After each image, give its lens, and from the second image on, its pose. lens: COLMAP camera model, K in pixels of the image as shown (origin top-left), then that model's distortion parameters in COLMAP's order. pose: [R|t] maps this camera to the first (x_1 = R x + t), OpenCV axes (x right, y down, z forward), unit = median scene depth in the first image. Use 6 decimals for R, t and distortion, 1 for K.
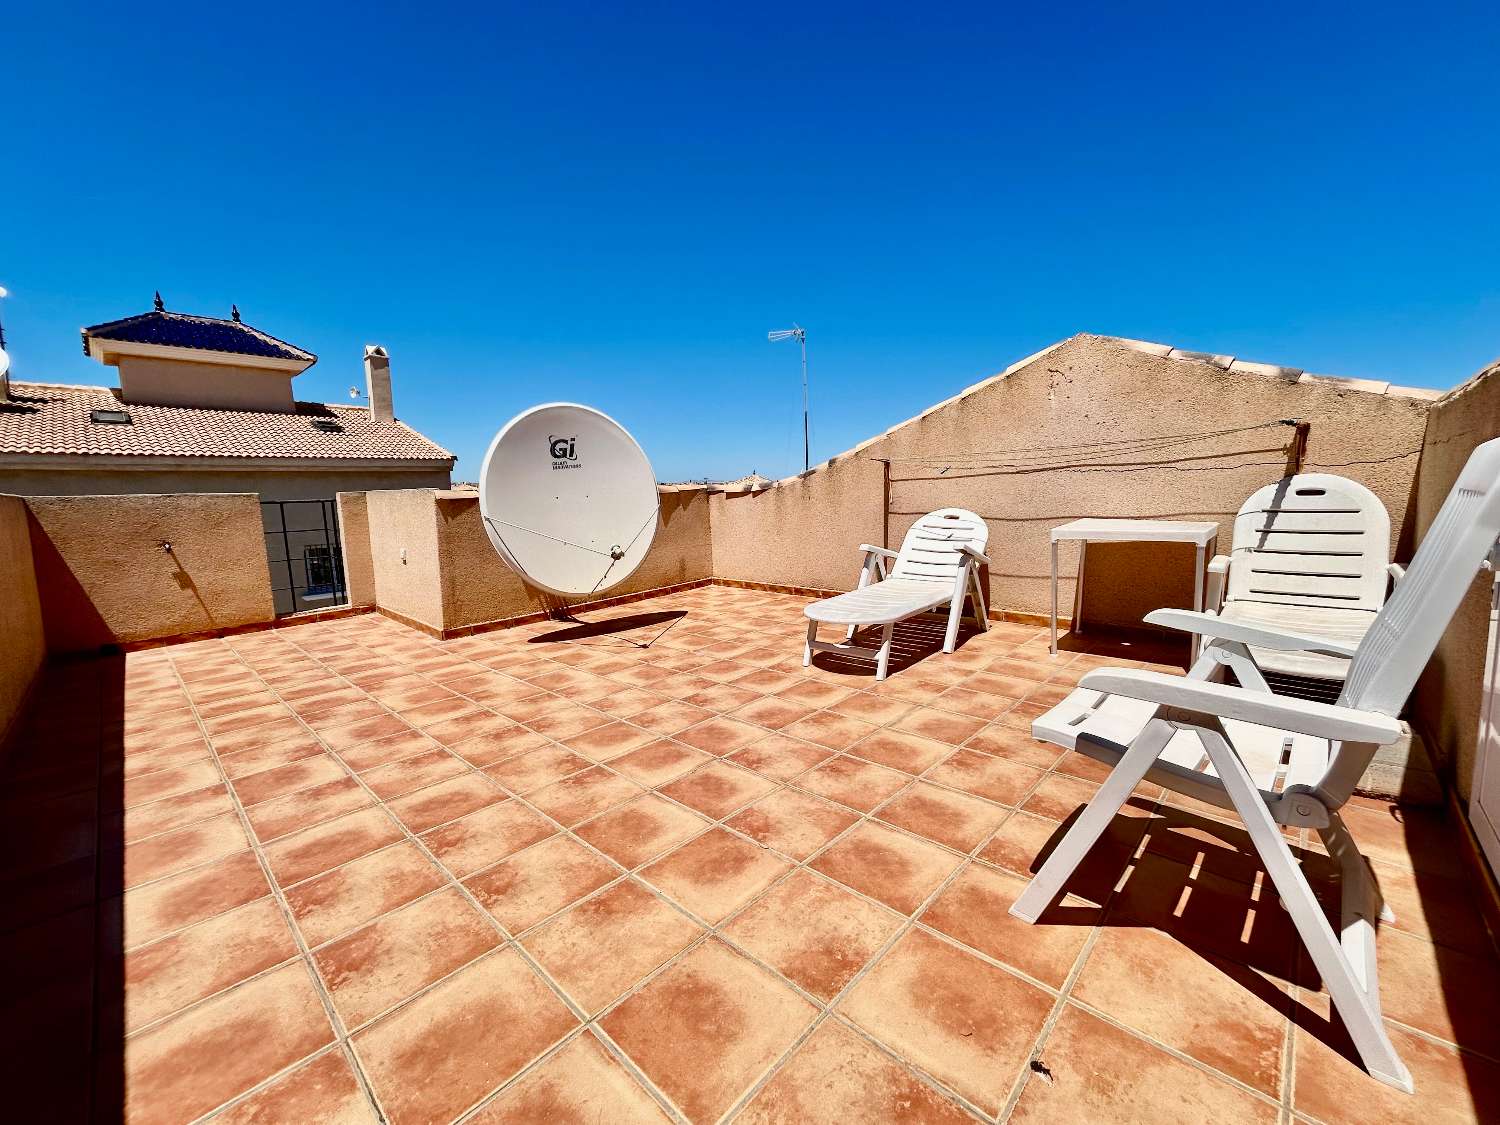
lens RADIAL K [[603.1, 0, 748.3], [0, 603.1, 566.7], [0, 0, 1]] dist [-0.000892, 0.001773]
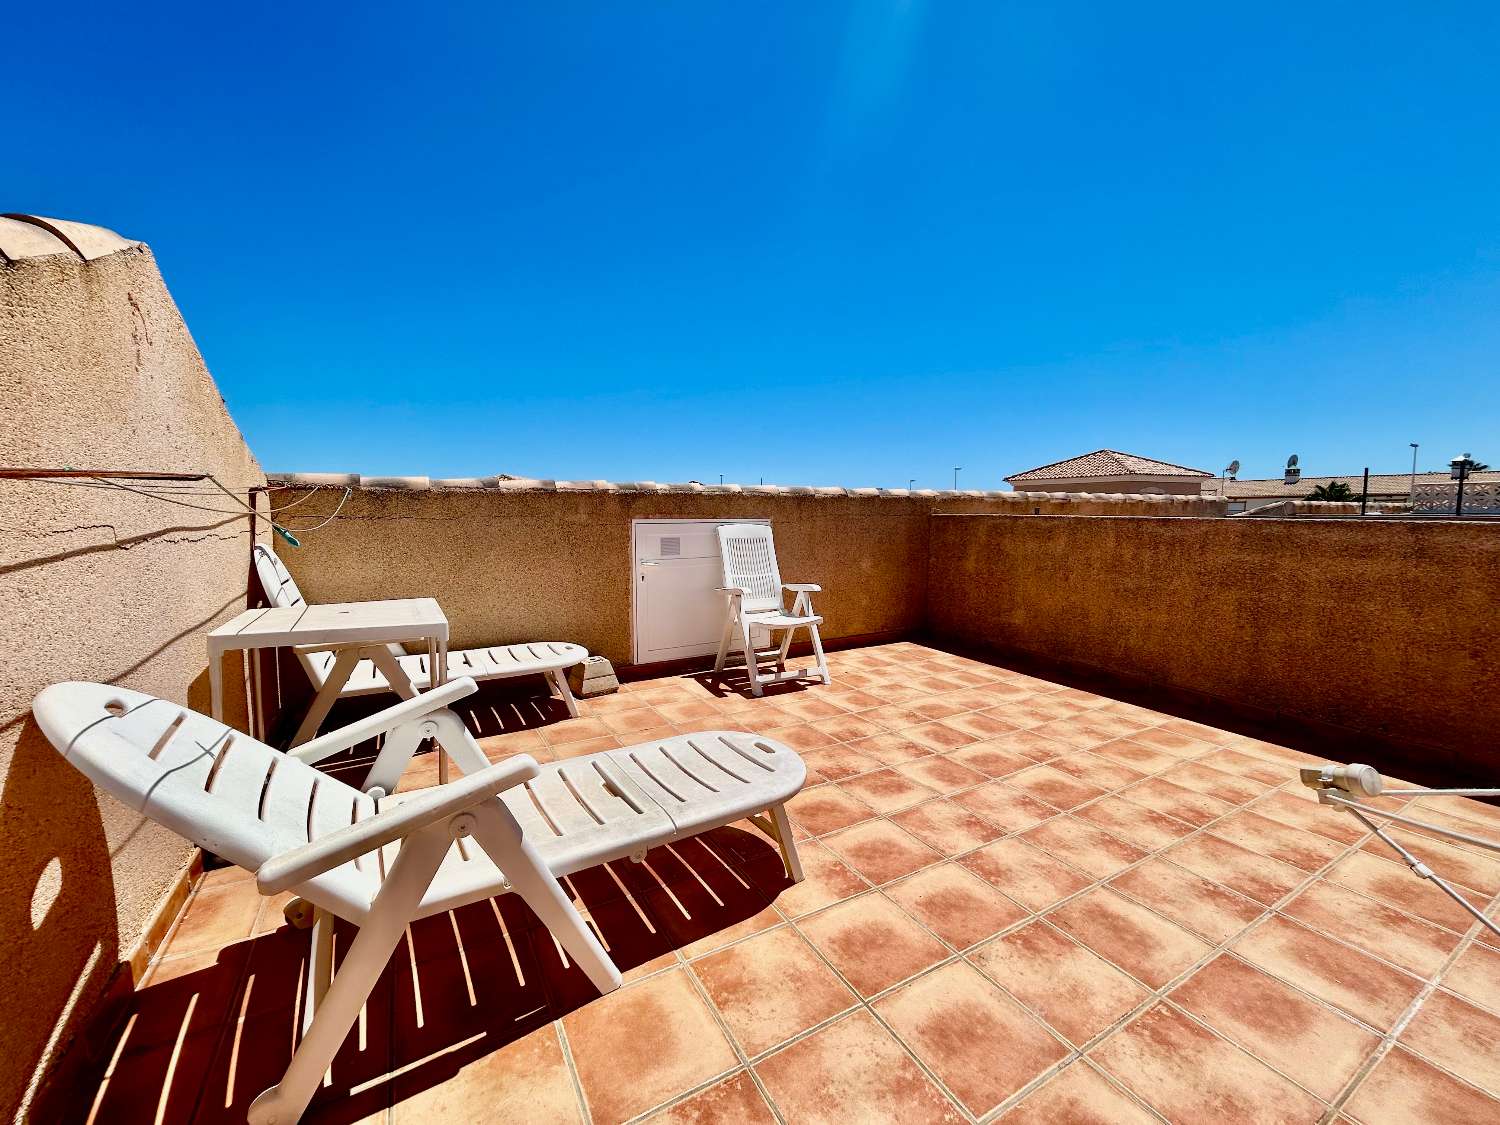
lens RADIAL K [[603.1, 0, 747.9], [0, 603.1, 561.4], [0, 0, 1]] dist [-0.000892, 0.001773]
pose [[-0.956786, 0.001401, 0.290789, -0.031105], [0.060827, 0.978831, 0.195423, -0.336687], [-0.284360, 0.204666, -0.936617, 2.134148]]
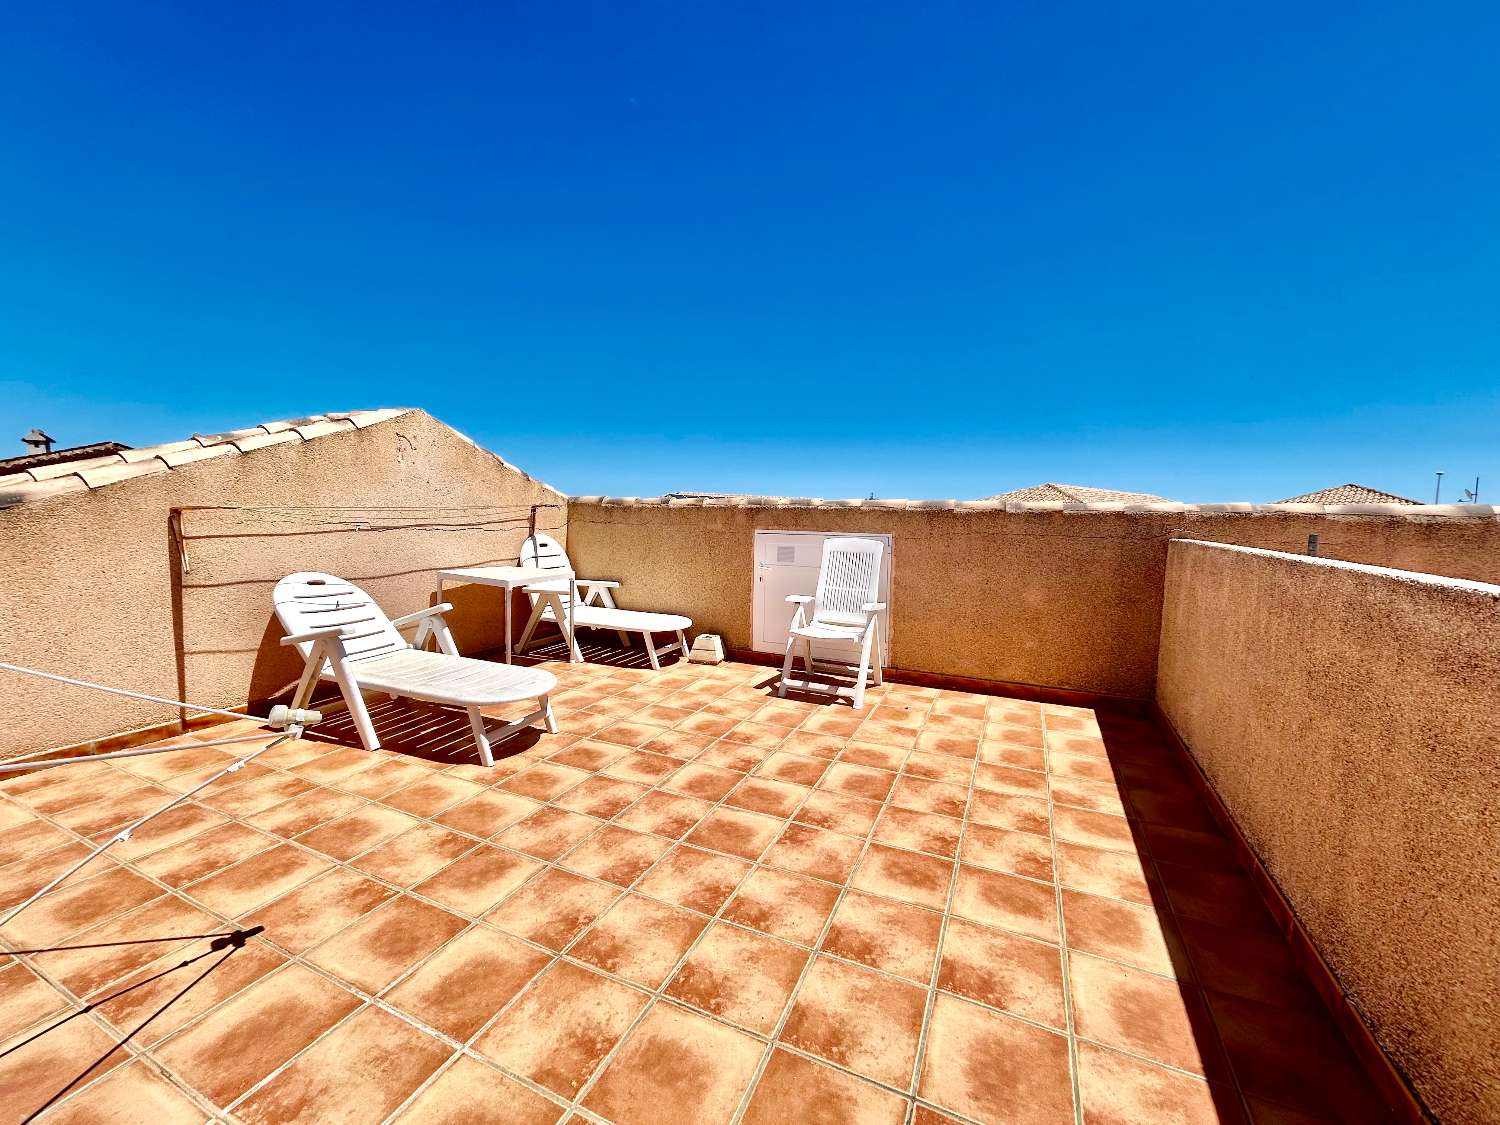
lens RADIAL K [[603.1, 0, 750.1], [0, 603.1, 562.7], [0, 0, 1]] dist [-0.000892, 0.001773]
pose [[-0.323627, -0.058051, 0.944402, -1.158519], [0.107556, 0.989389, 0.097674, -0.230235], [-0.940052, 0.133186, -0.313949, 1.281492]]
